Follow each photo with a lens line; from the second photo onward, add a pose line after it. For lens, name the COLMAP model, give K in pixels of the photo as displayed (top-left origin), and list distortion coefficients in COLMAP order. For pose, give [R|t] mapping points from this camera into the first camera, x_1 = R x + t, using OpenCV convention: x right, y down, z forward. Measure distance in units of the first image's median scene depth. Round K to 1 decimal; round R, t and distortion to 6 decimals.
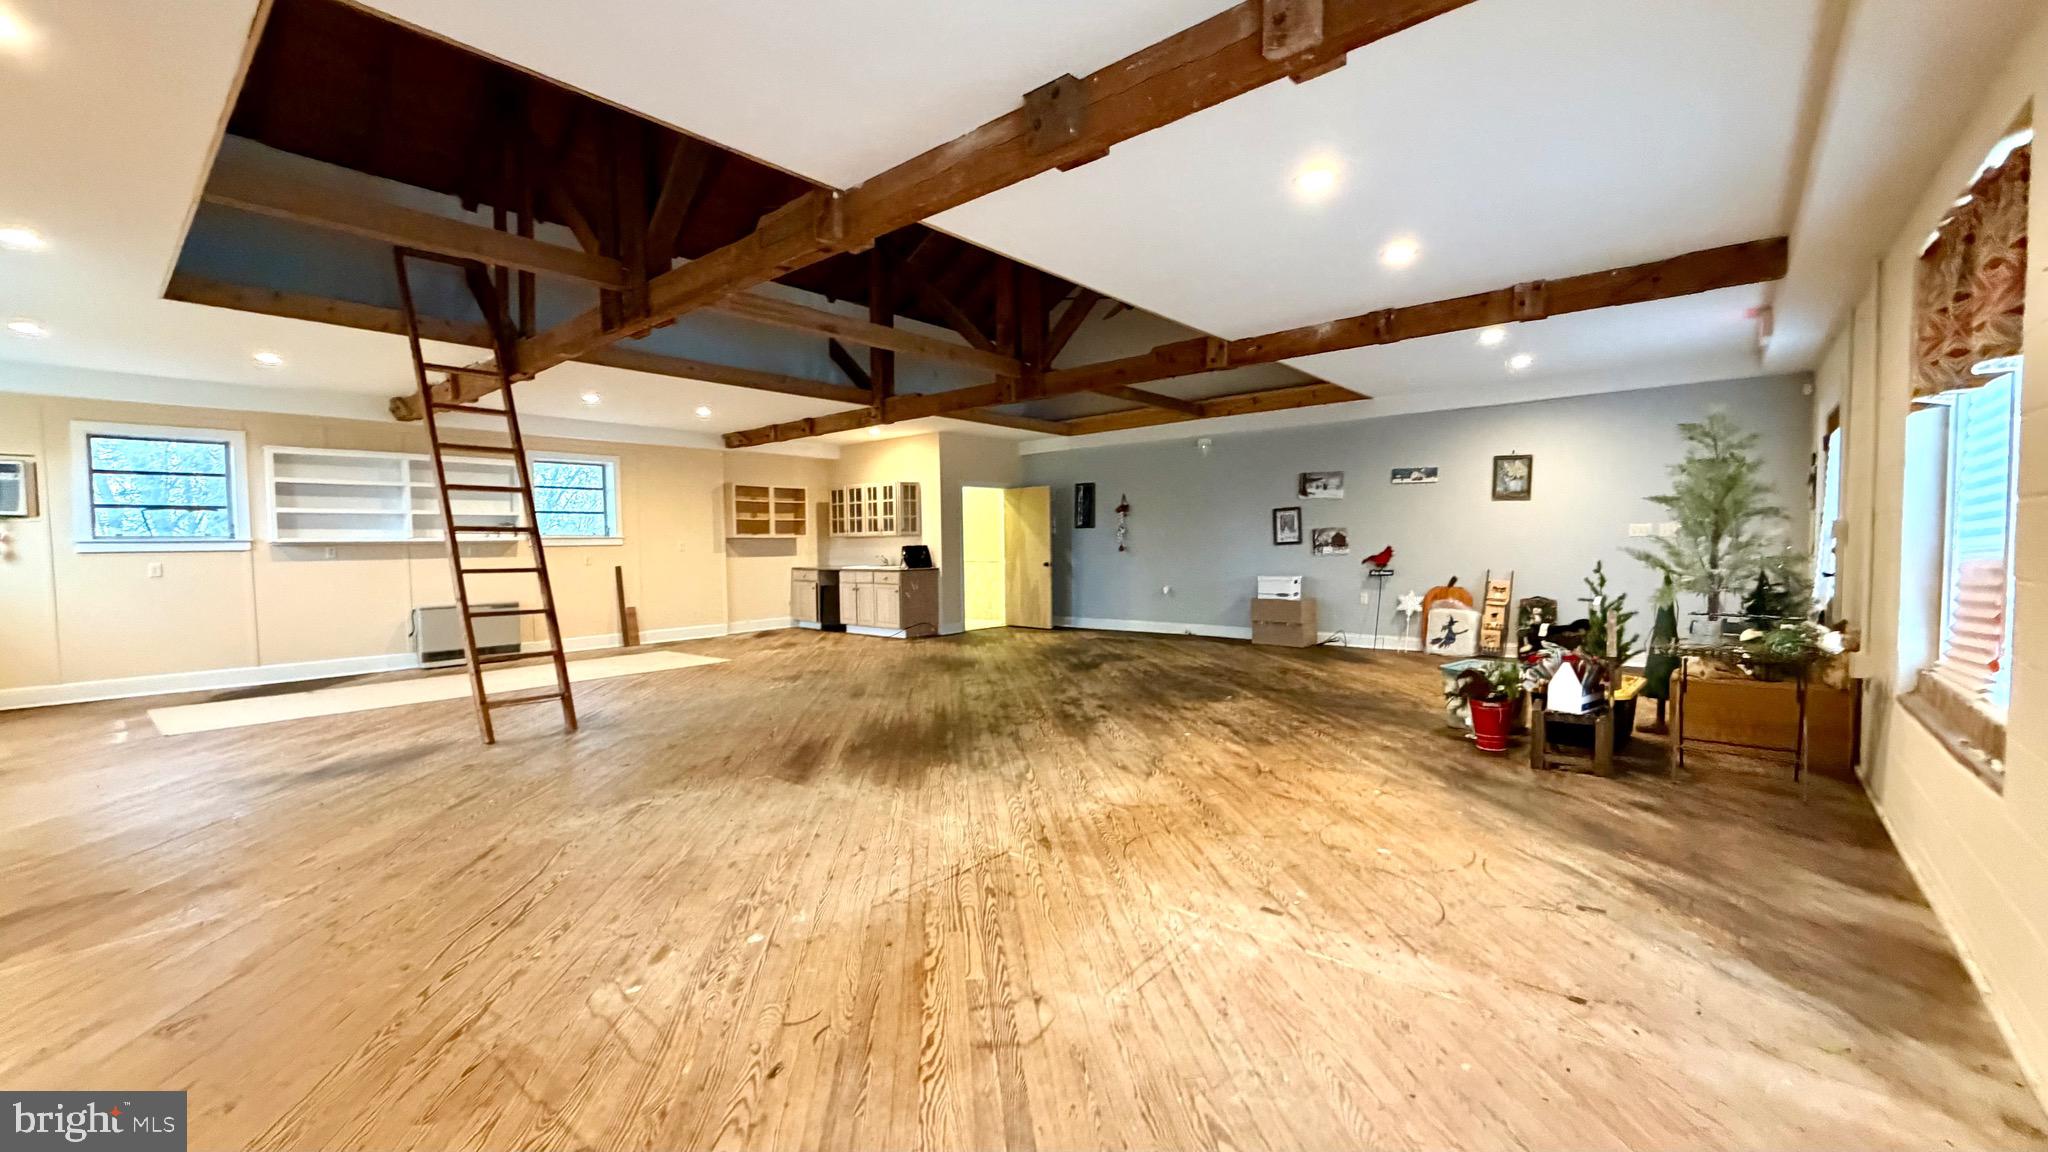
lens RADIAL K [[819.7, 0, 1019.7], [0, 819.7, 578.0], [0, 0, 1]] dist [-0.000265, 0.000006]
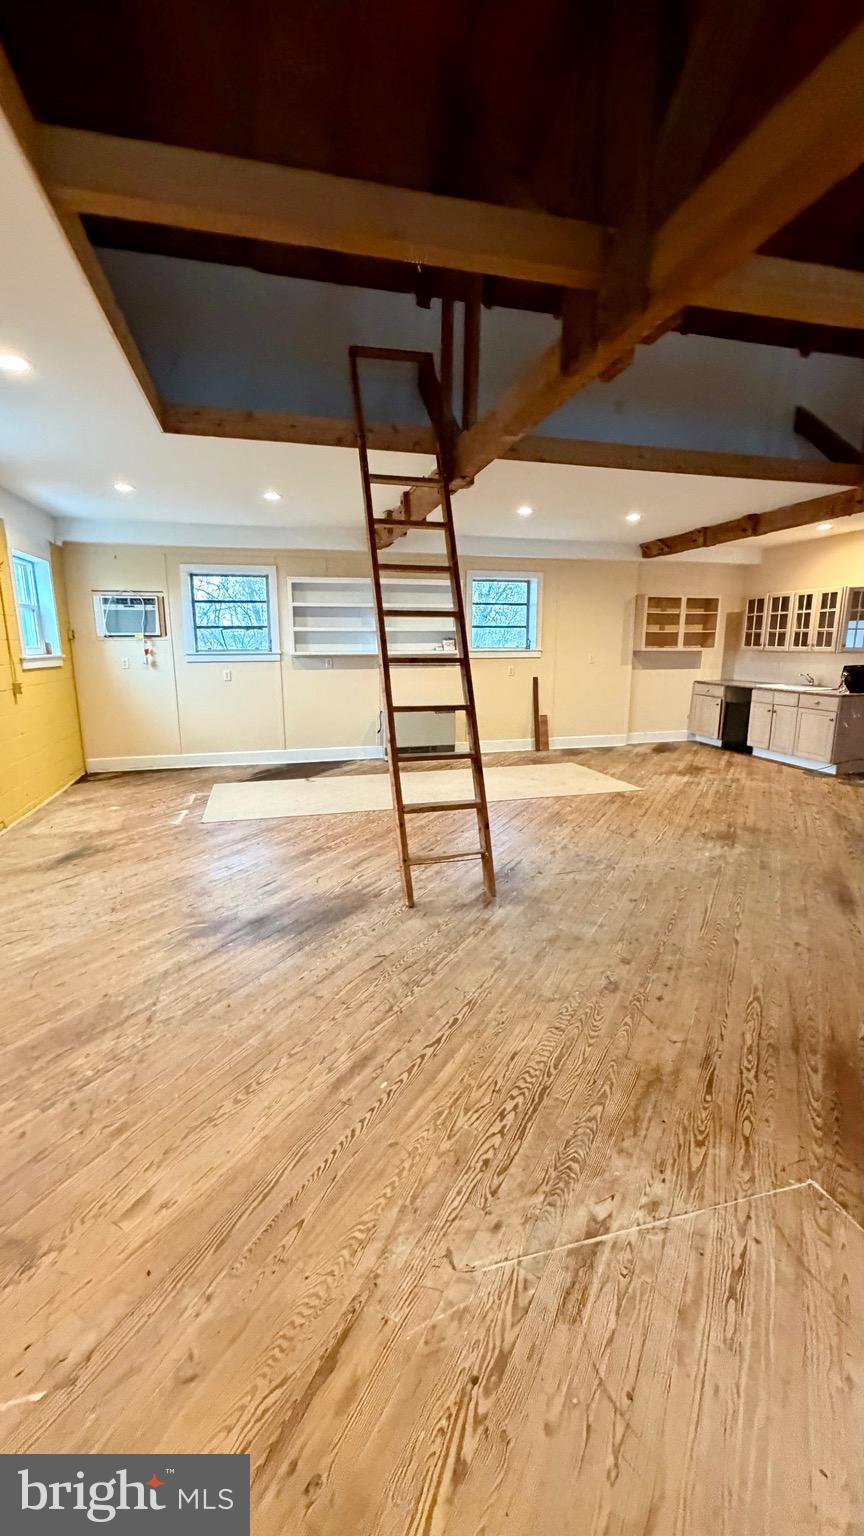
lens RADIAL K [[614.8, 0, 427.0], [0, 614.8, 763.1], [0, 0, 1]] dist [-0.000265, 0.000006]
pose [[0.819275, 0.123875, -0.559861, -0.150291], [-0.033894, 0.985140, 0.168374, -0.037690], [0.572399, -0.118969, 0.811299, 0.265975]]
